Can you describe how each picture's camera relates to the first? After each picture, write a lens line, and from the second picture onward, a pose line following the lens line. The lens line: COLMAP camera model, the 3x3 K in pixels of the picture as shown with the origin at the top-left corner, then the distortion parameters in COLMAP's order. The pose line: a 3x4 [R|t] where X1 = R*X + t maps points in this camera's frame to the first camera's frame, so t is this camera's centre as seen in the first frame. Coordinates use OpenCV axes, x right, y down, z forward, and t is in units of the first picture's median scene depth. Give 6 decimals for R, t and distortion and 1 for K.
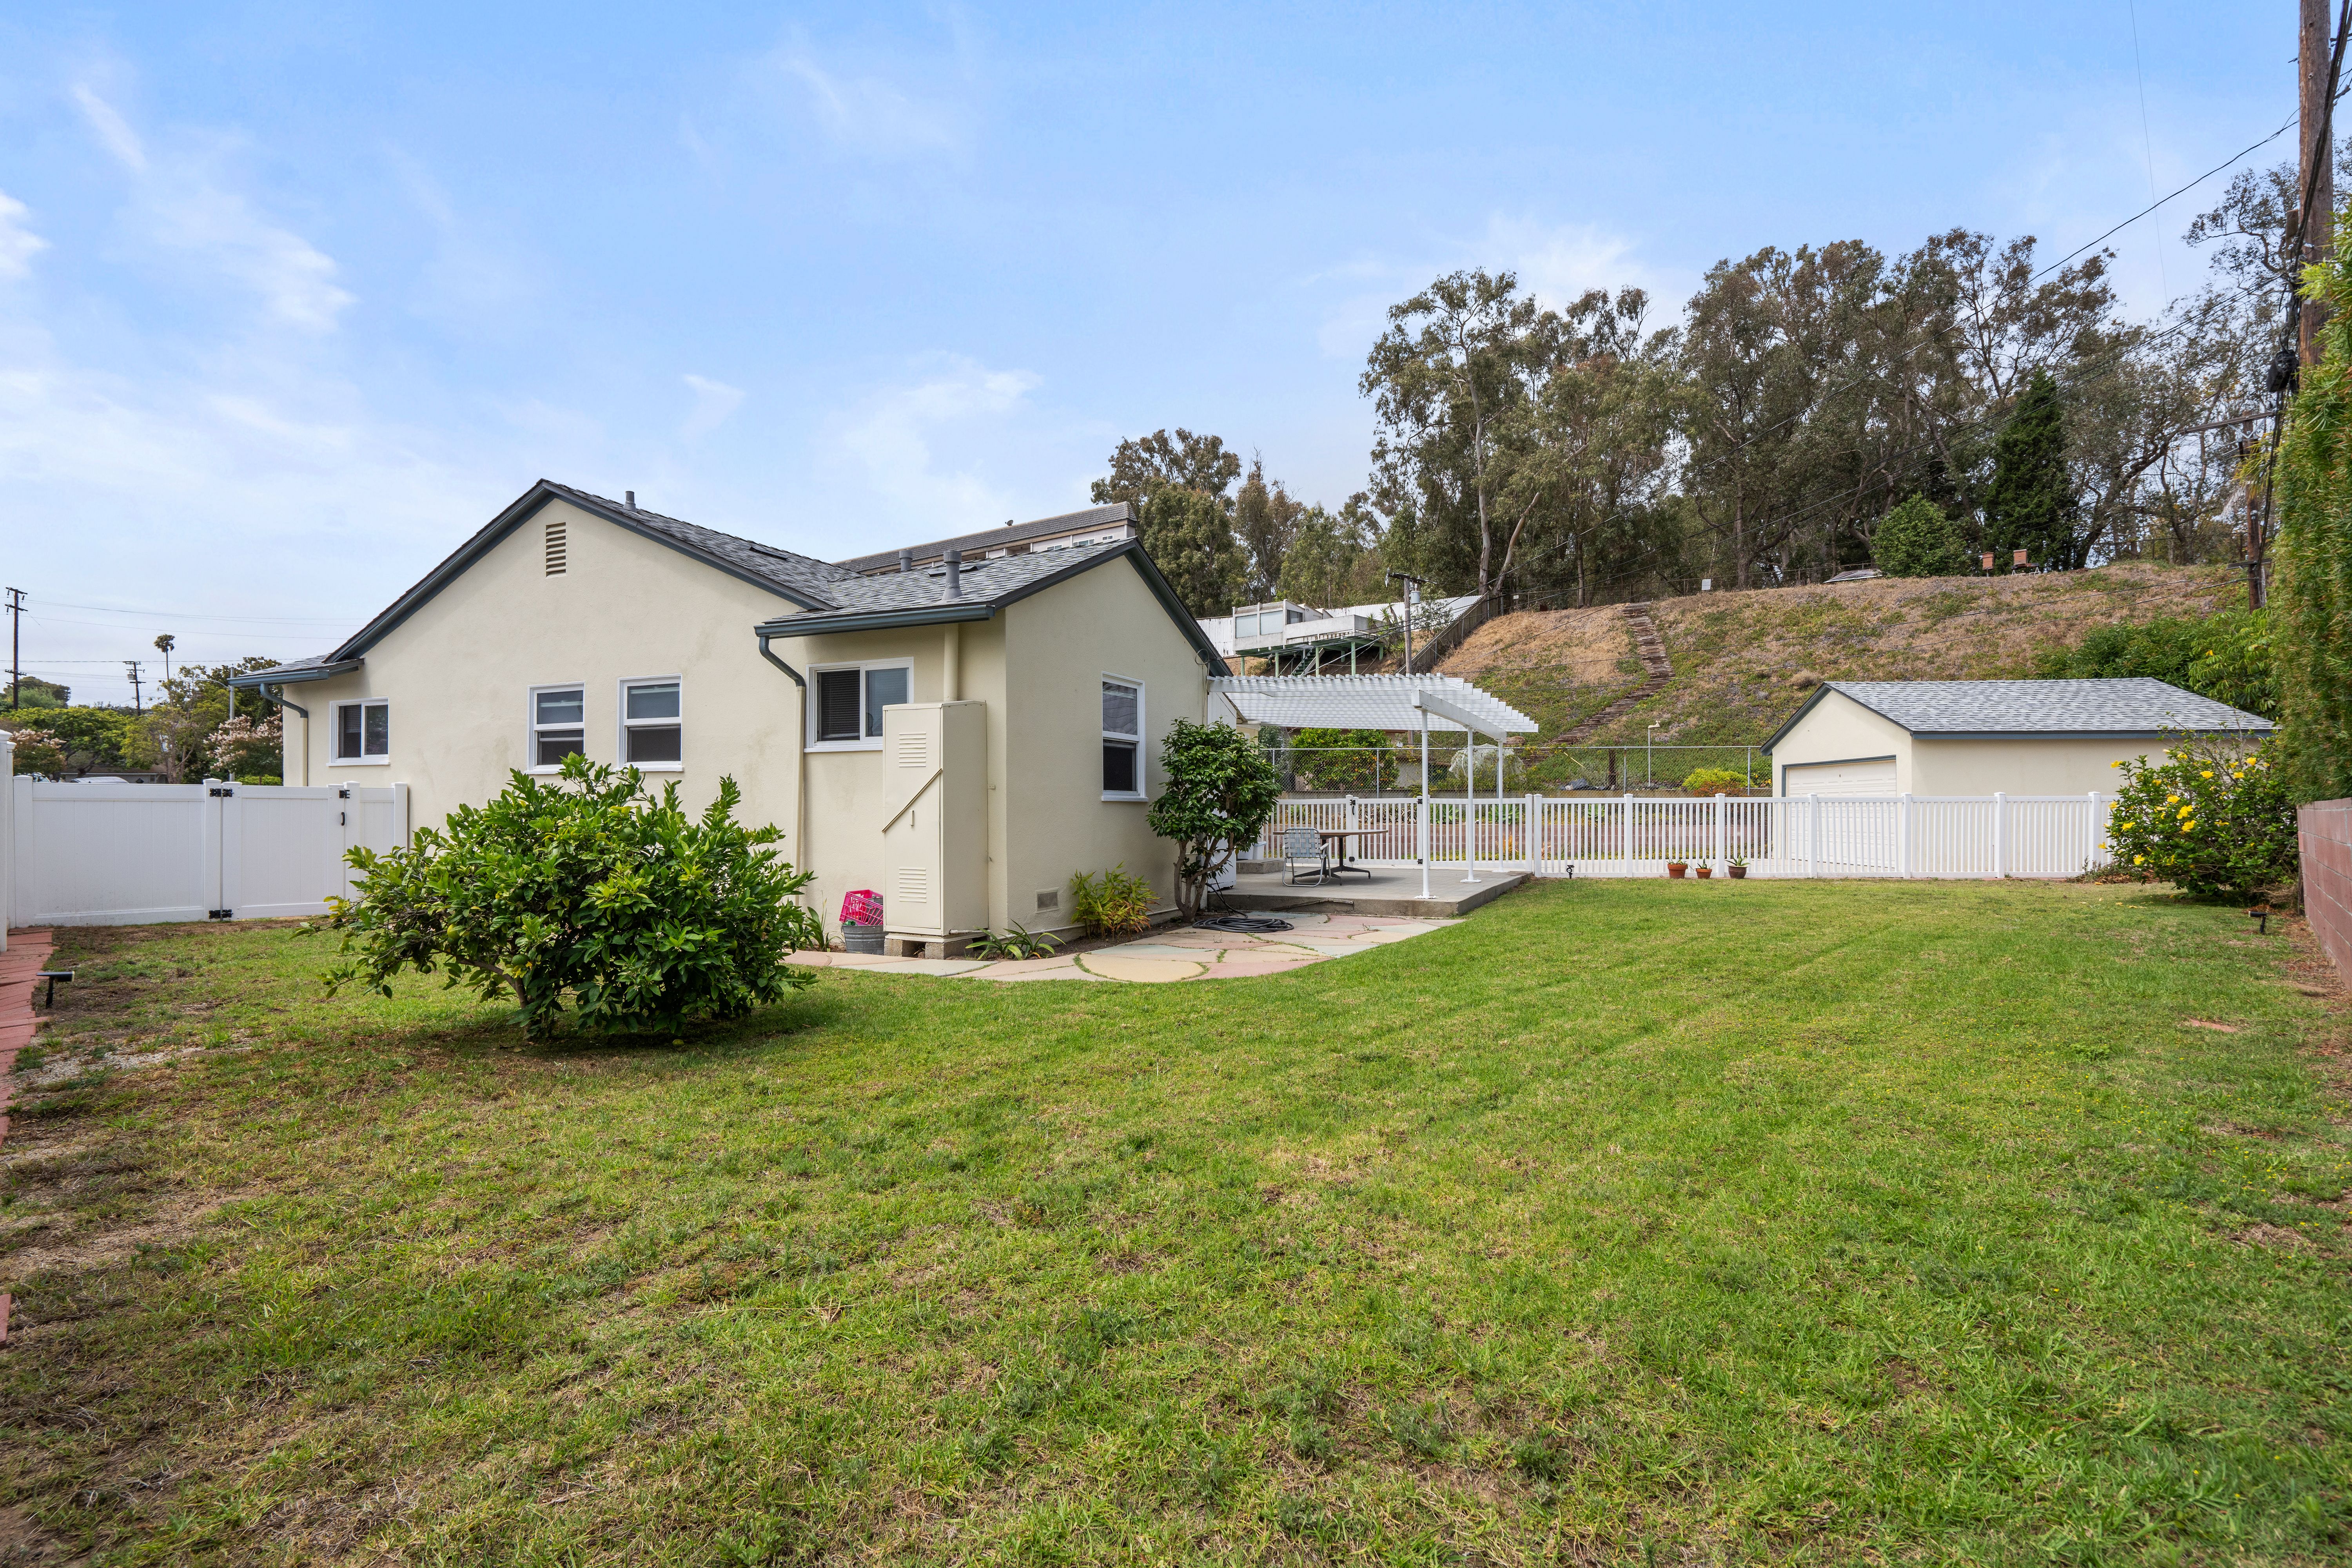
lens RADIAL K [[1074.4, 0, 1177.2], [0, 1074.4, 795.9], [0, 0, 1]] dist [-0.004236, 0.001973]
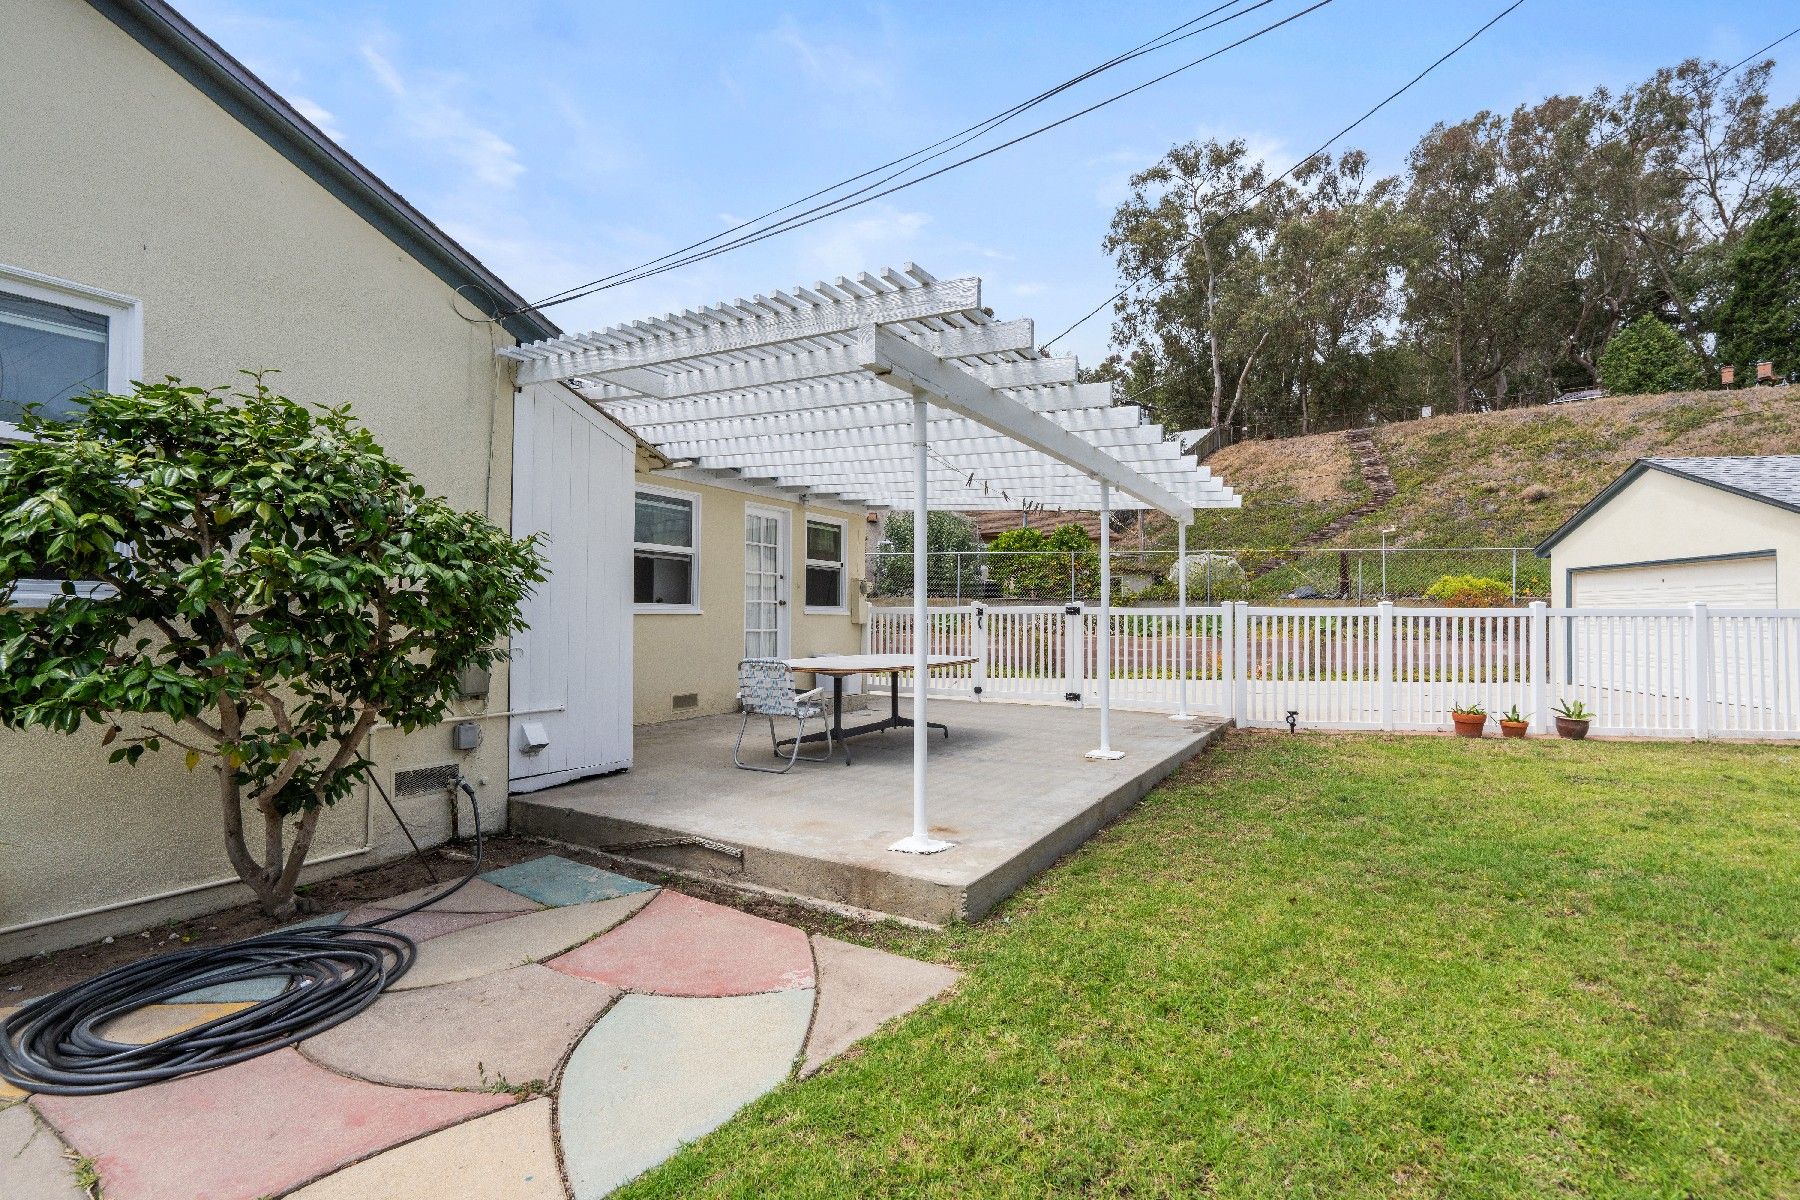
lens RADIAL K [[822.2, 0, 894.4], [0, 822.2, 599.8], [0, 0, 1]] dist [-0.004236, 0.001973]
pose [[0.994680, 0.004302, -0.102924, 0.048038], [-0.004959, 0.999969, -0.006122, 0.000454], [0.102895, 0.006600, 0.994670, 0.129979]]
